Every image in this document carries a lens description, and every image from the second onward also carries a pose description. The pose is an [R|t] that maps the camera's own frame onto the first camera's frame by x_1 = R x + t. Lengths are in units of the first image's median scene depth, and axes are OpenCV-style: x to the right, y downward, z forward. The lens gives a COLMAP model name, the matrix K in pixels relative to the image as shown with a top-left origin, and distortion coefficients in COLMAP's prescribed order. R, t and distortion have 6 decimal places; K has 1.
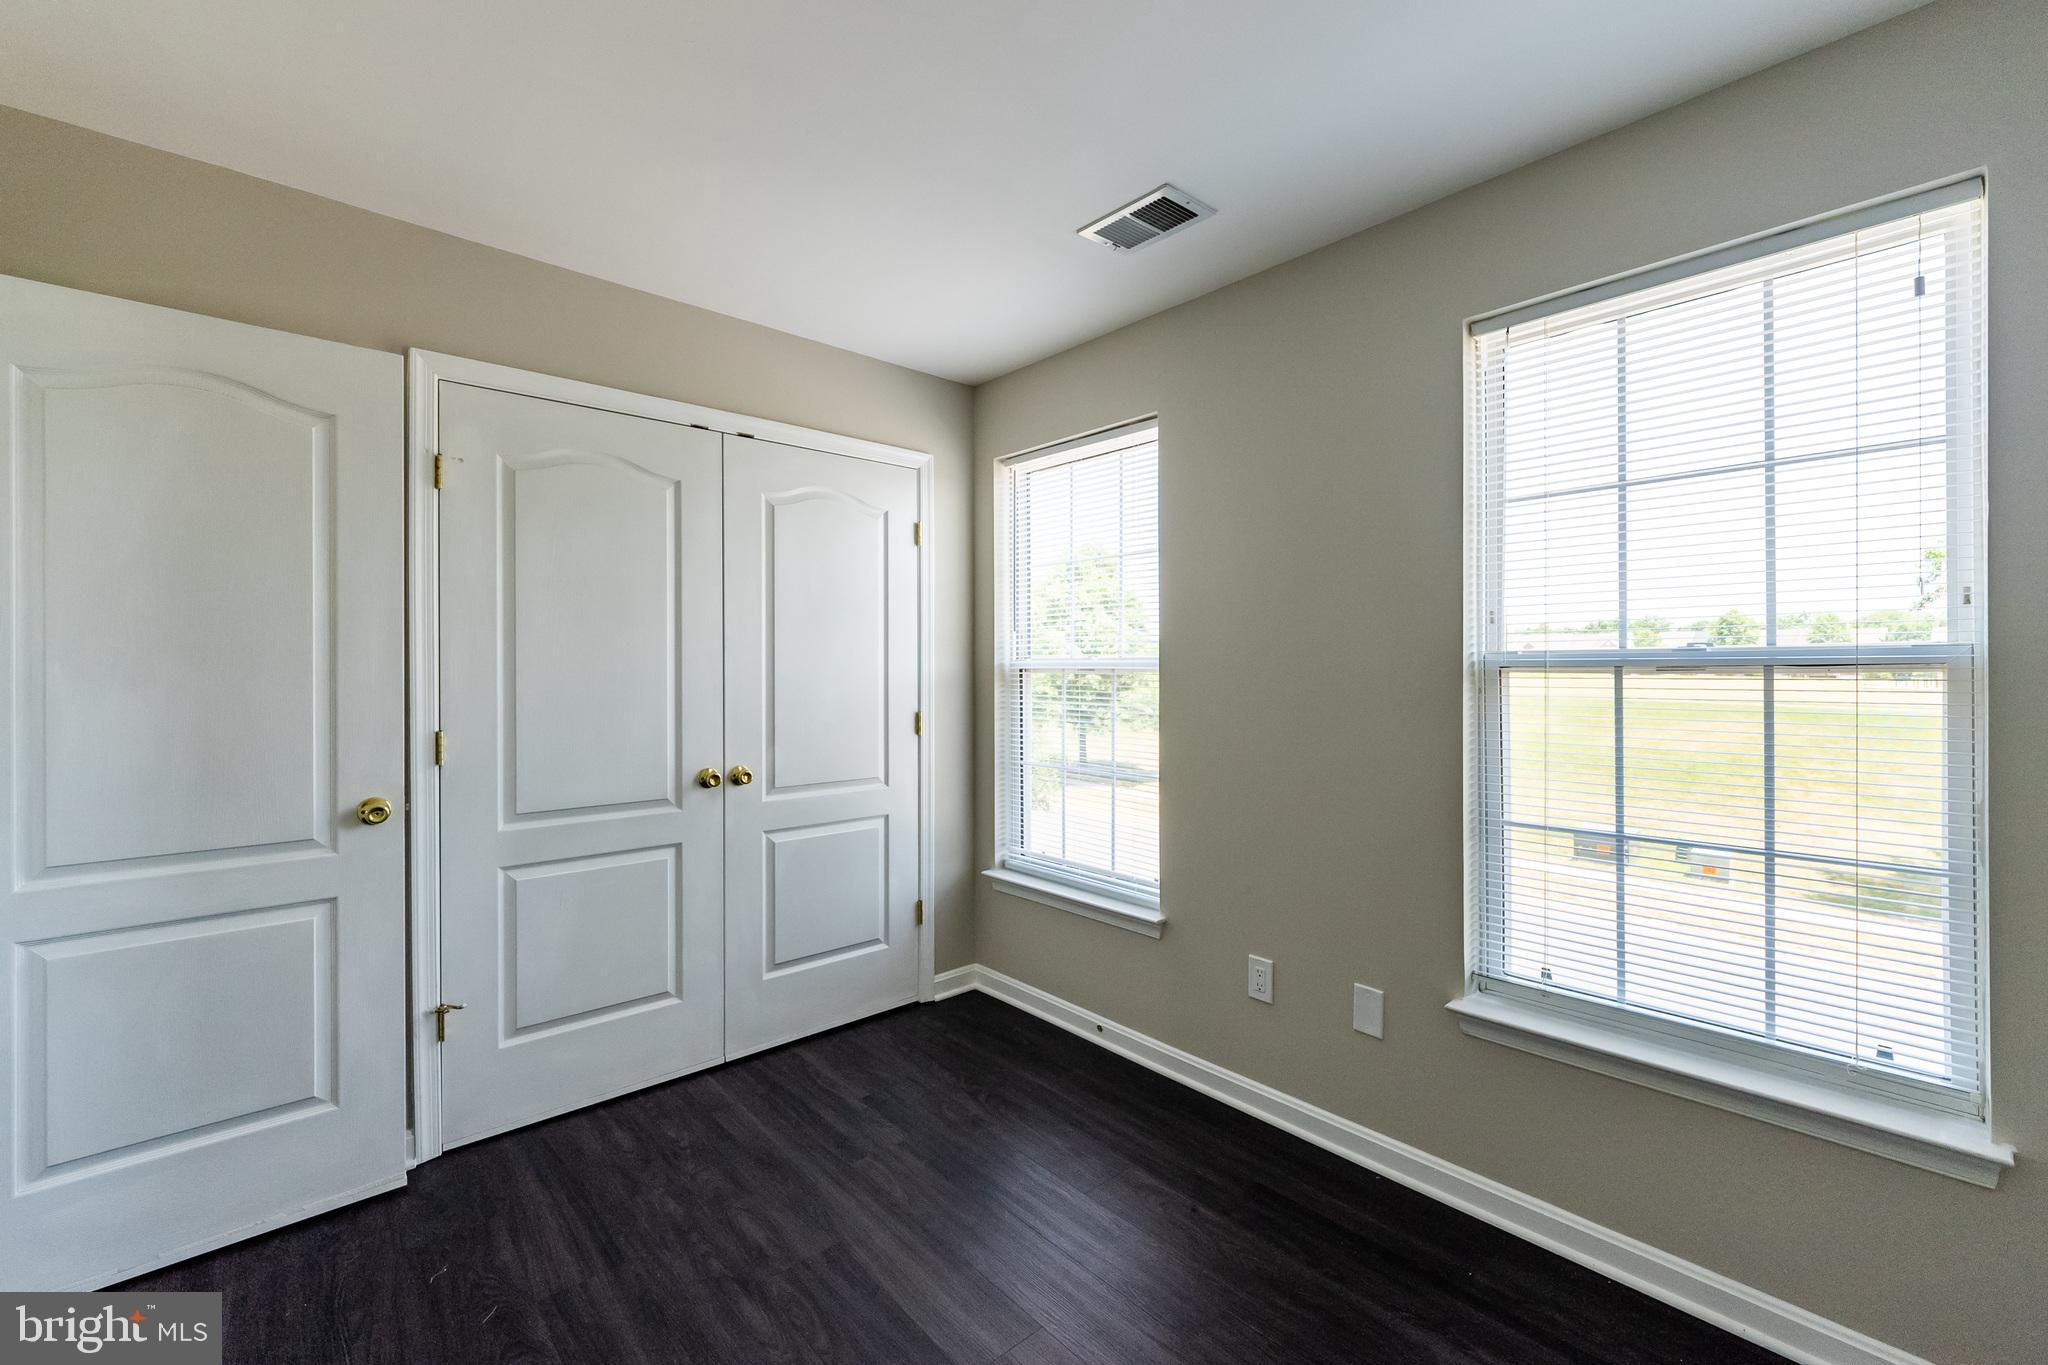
lens RADIAL K [[844.6, 0, 1013.3], [0, 844.6, 677.9], [0, 0, 1]] dist [-0.002841, 0.000005]
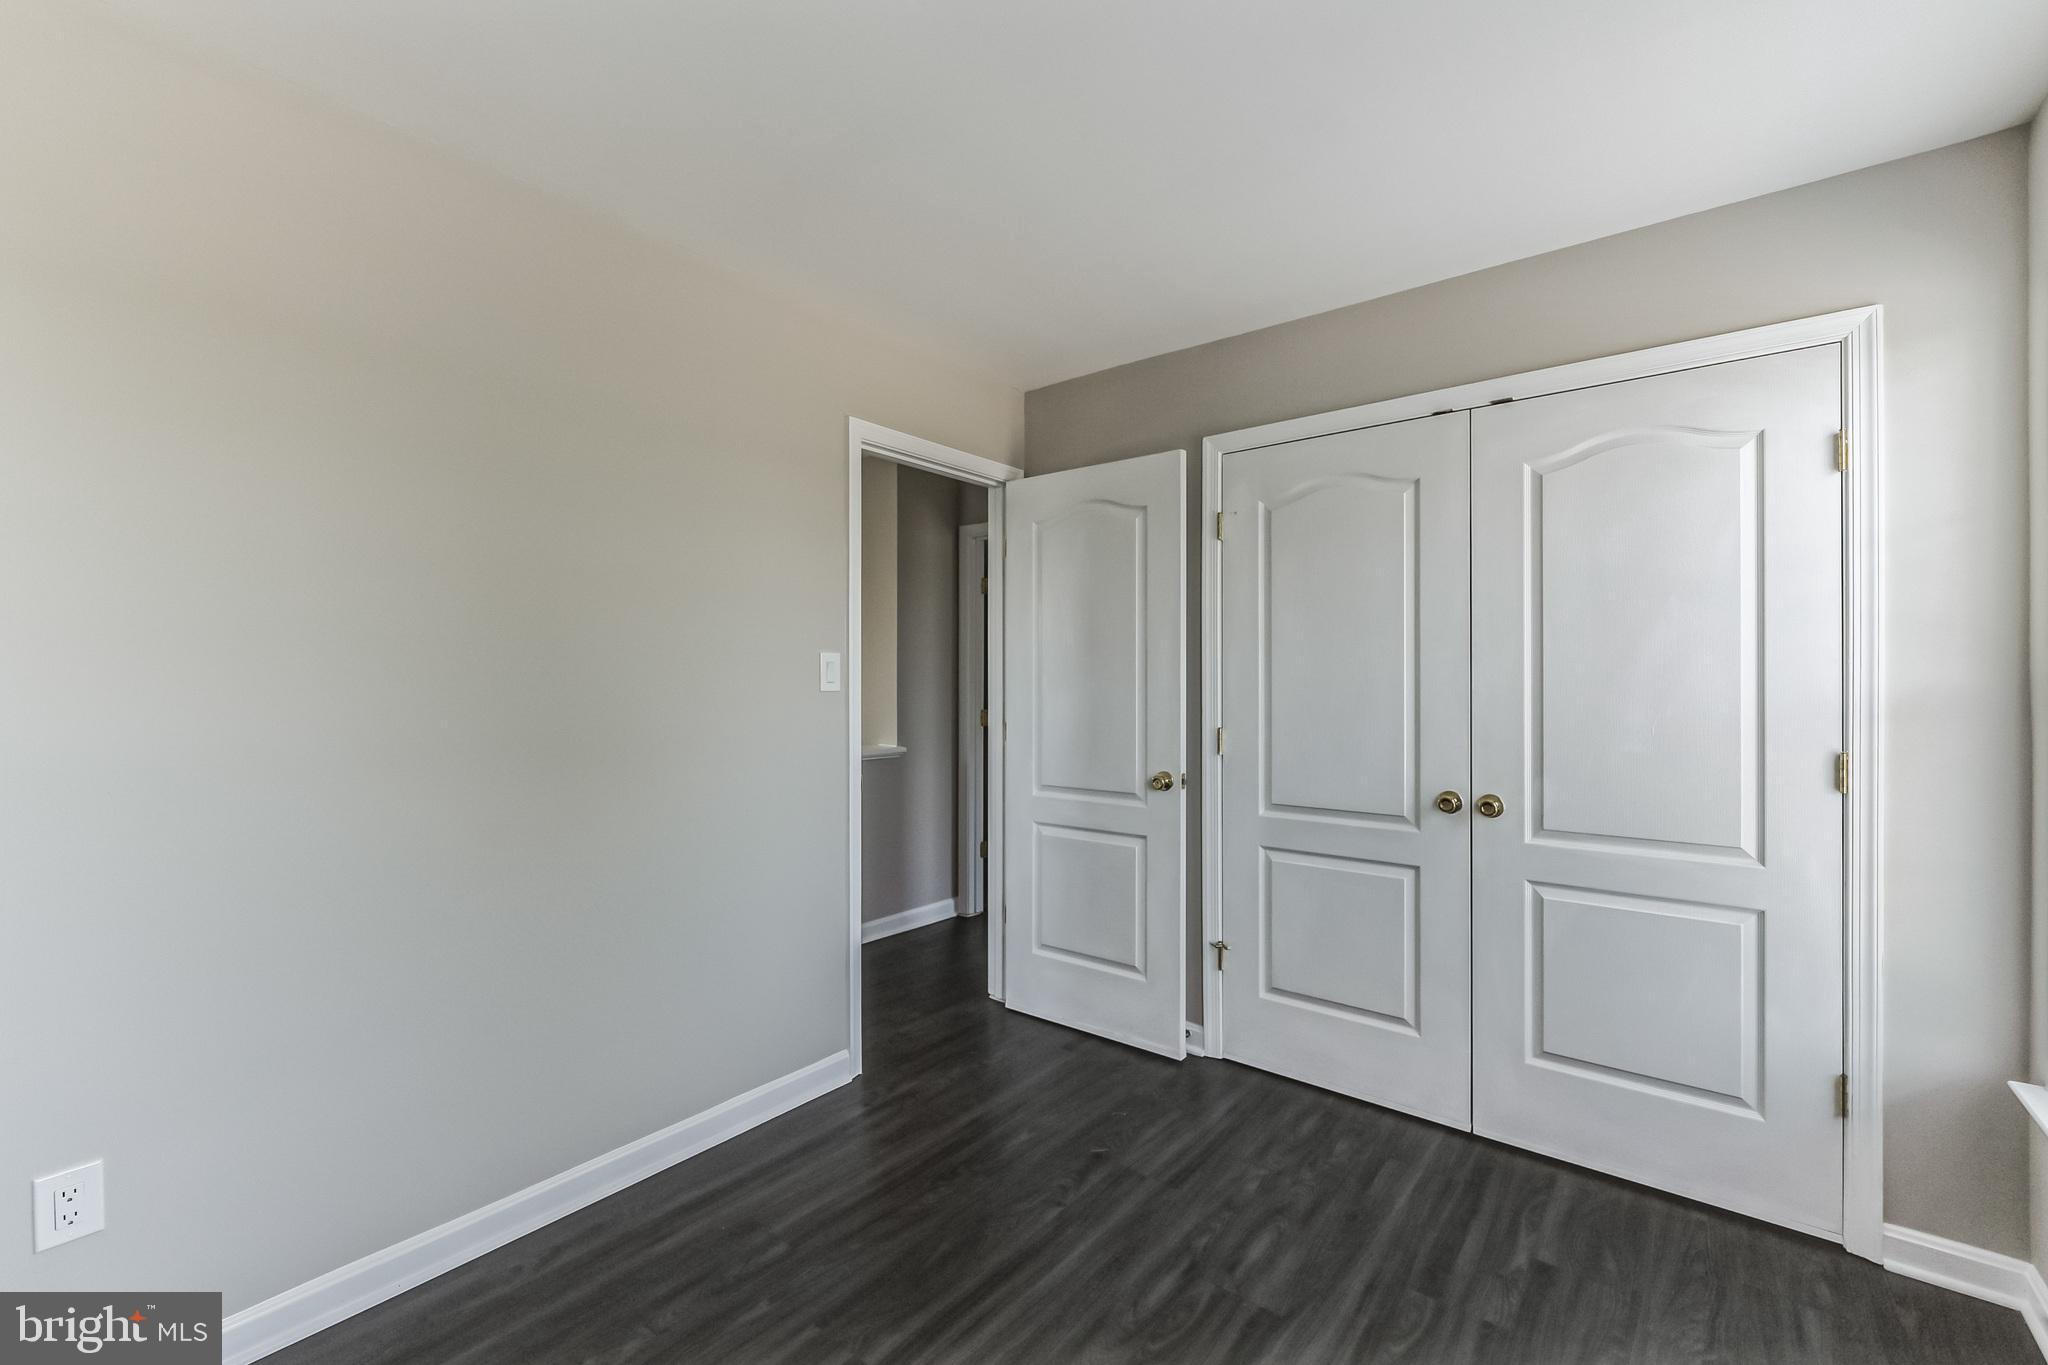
lens RADIAL K [[844.6, 0, 1019.2], [0, 844.6, 686.9], [0, 0, 1]] dist [-0.002841, 0.000005]
pose [[0.159824, 0.008804, -0.987106, 0.458055], [-0.011569, 0.999908, 0.007045, -0.004197], [0.987078, 0.010294, 0.159912, 0.416895]]
